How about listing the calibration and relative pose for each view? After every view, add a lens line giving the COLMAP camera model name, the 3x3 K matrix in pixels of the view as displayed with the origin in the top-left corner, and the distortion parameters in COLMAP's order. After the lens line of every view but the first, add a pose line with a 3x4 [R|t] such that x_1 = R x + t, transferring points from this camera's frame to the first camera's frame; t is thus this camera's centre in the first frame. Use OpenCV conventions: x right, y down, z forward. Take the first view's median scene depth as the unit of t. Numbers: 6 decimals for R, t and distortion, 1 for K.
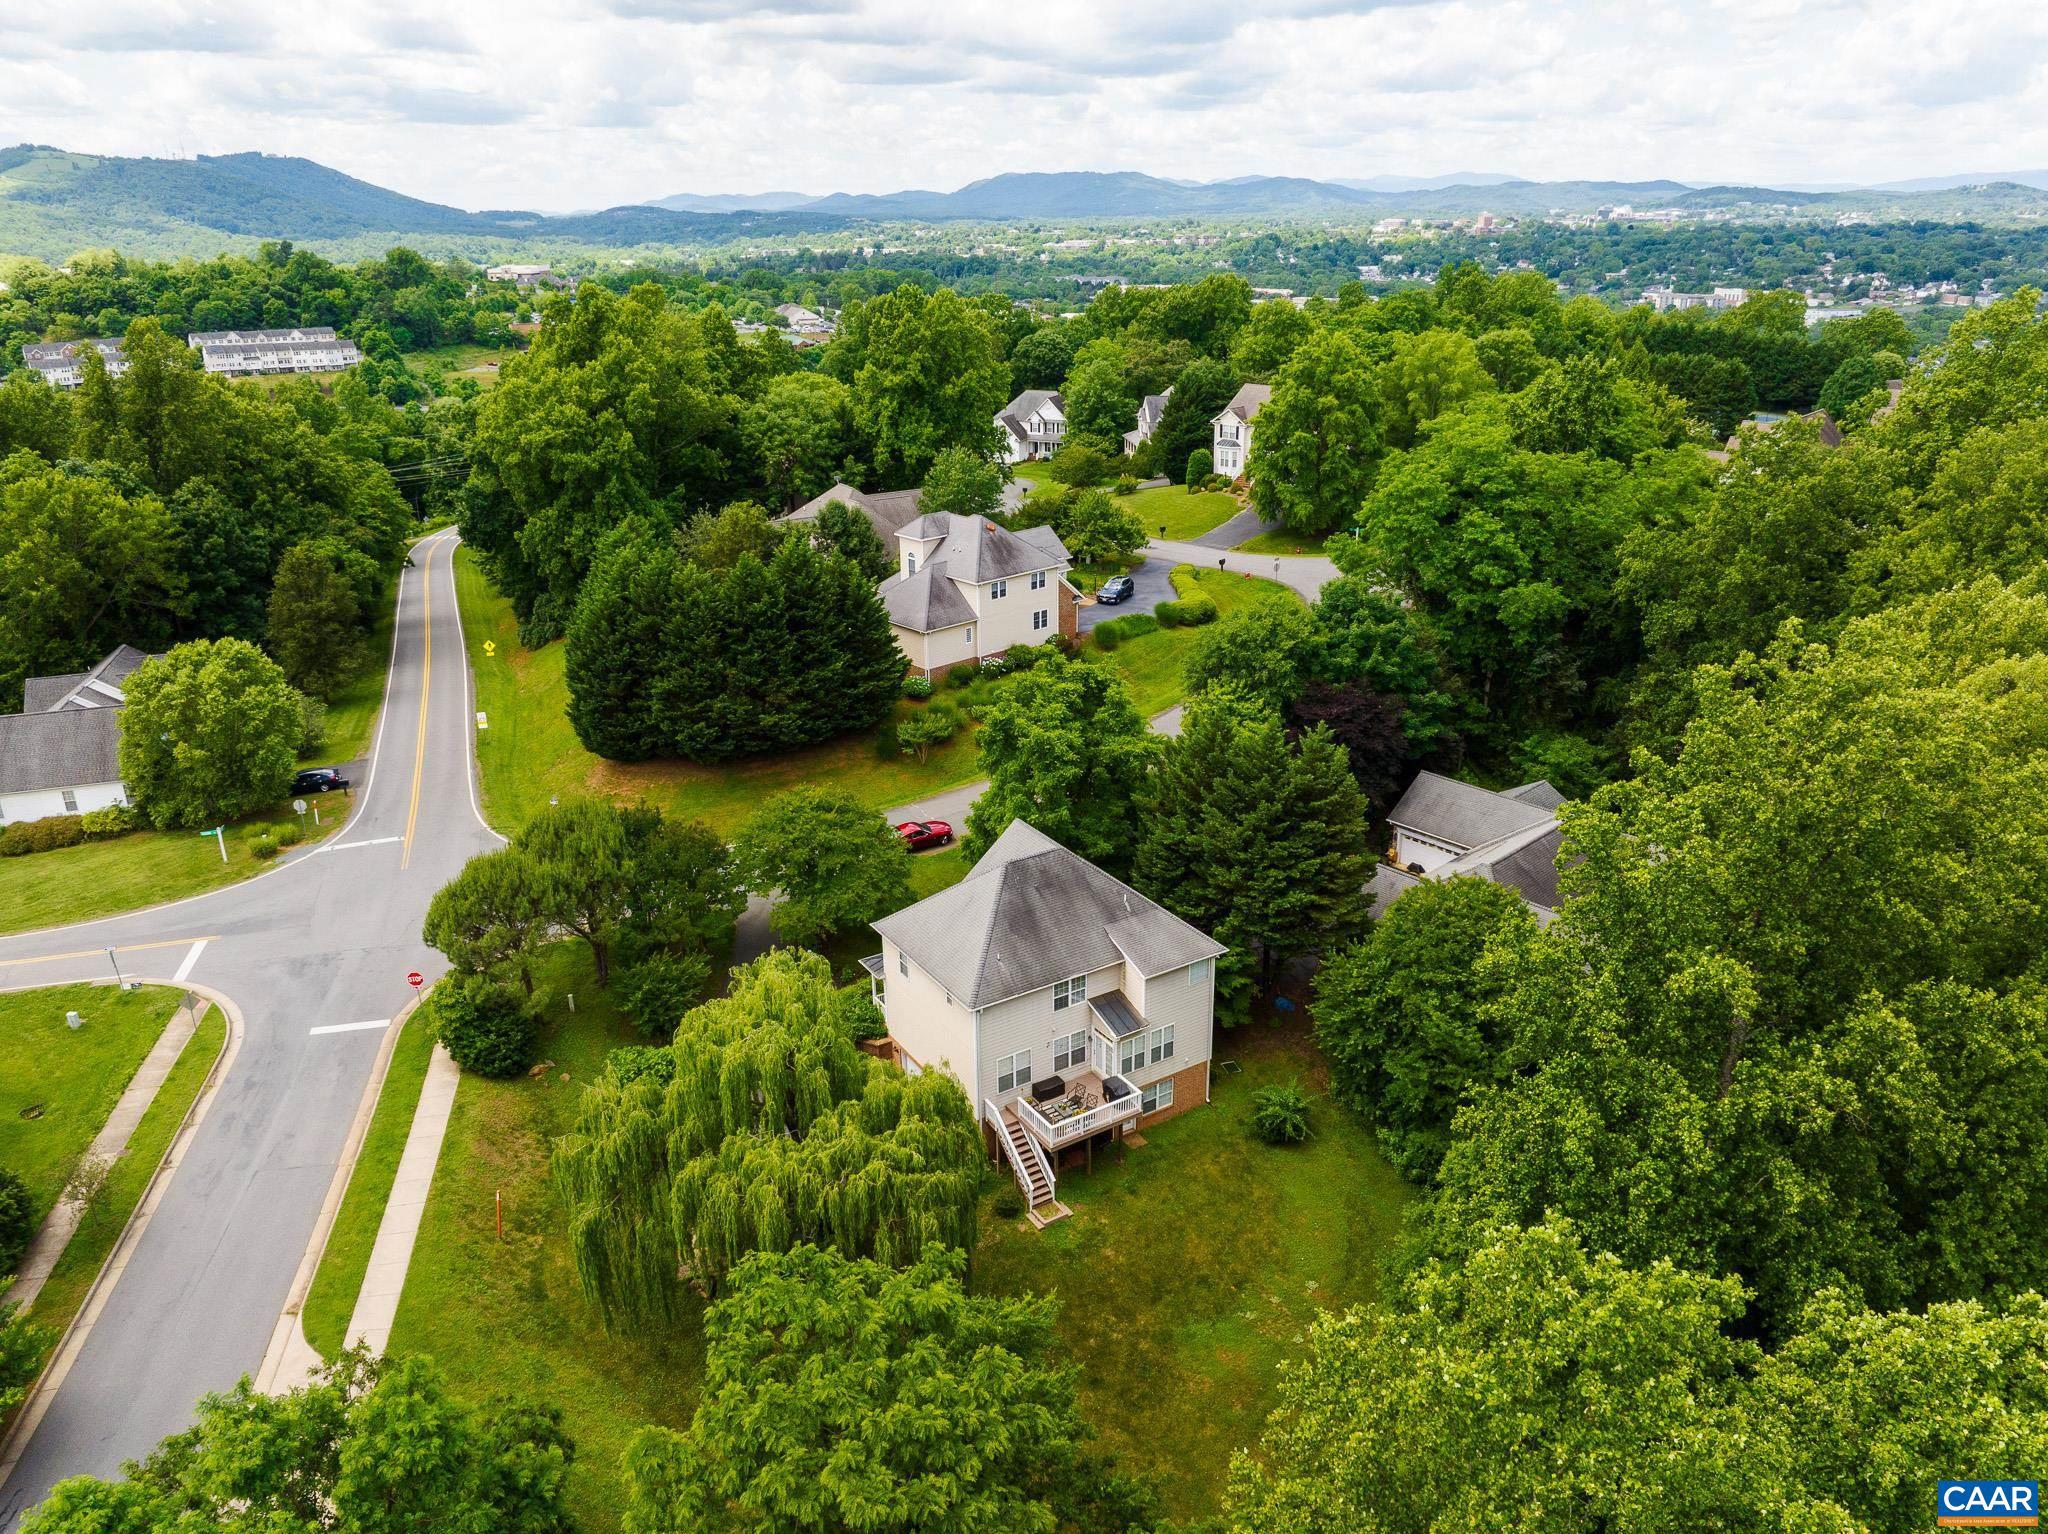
lens RADIAL K [[1438.5, 0, 1036.5], [0, 1438.5, 773.1], [0, 0, 1]] dist [-0.030822, -0.005346]
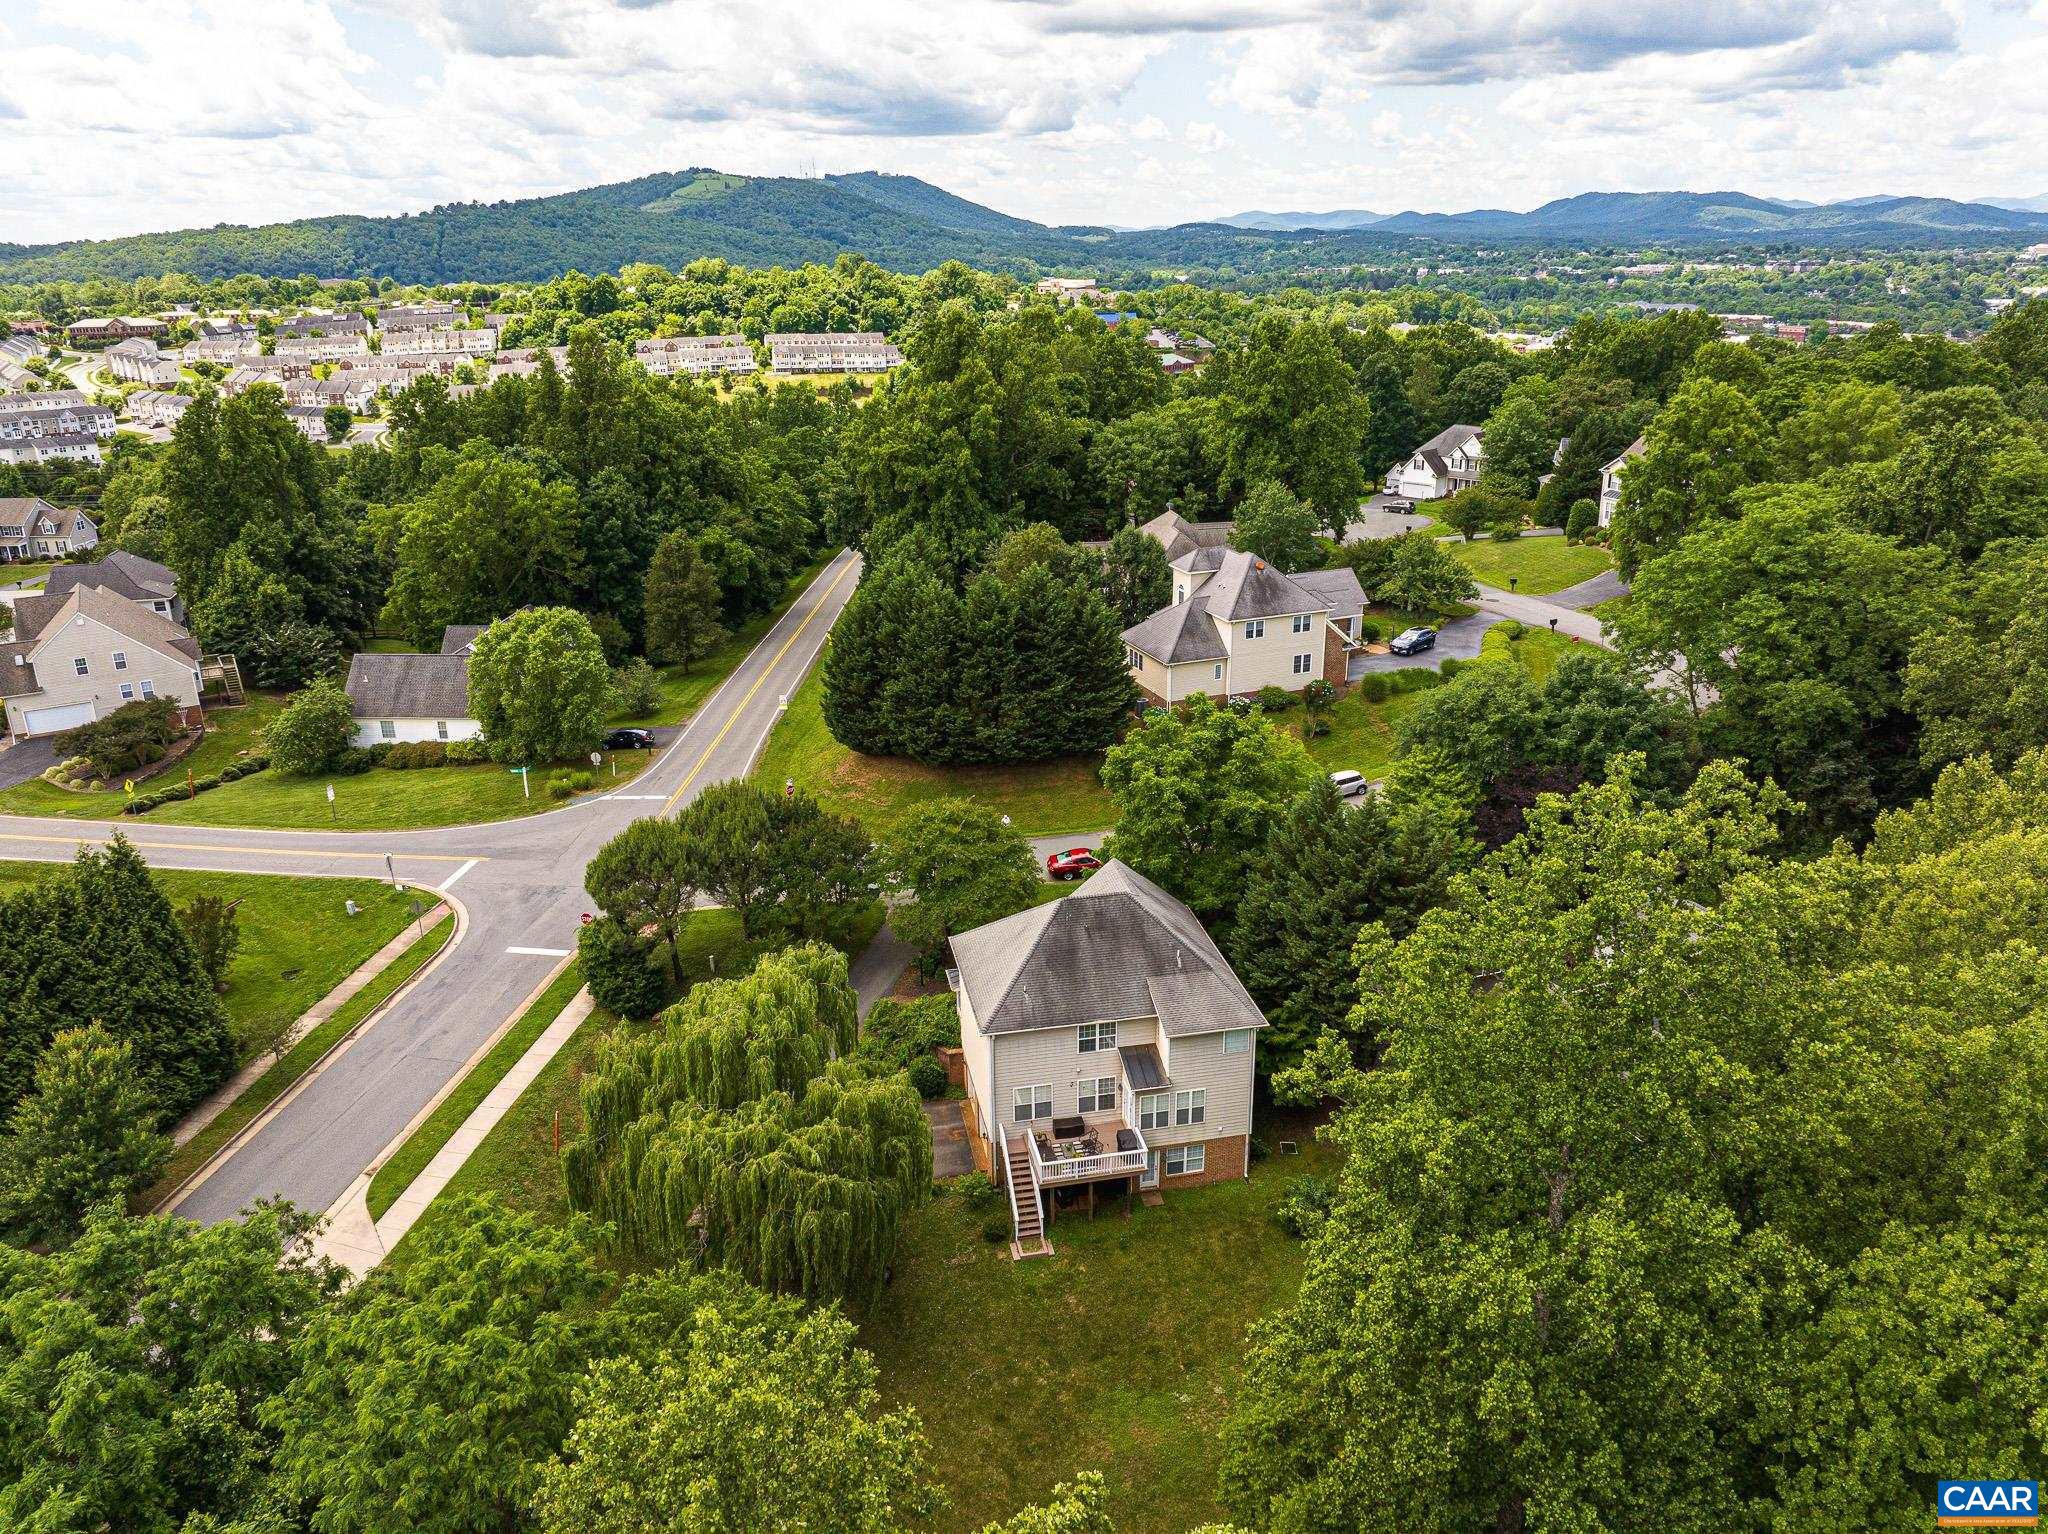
lens RADIAL K [[1438.5, 0, 1036.5], [0, 1438.5, 773.1], [0, 0, 1]] dist [-0.030822, -0.005346]
pose [[0.933364, 0.127325, -0.335589, 0.177847], [-0.130987, 0.991314, 0.011802, -0.021576], [0.334177, 0.032942, 0.941935, 0.021824]]
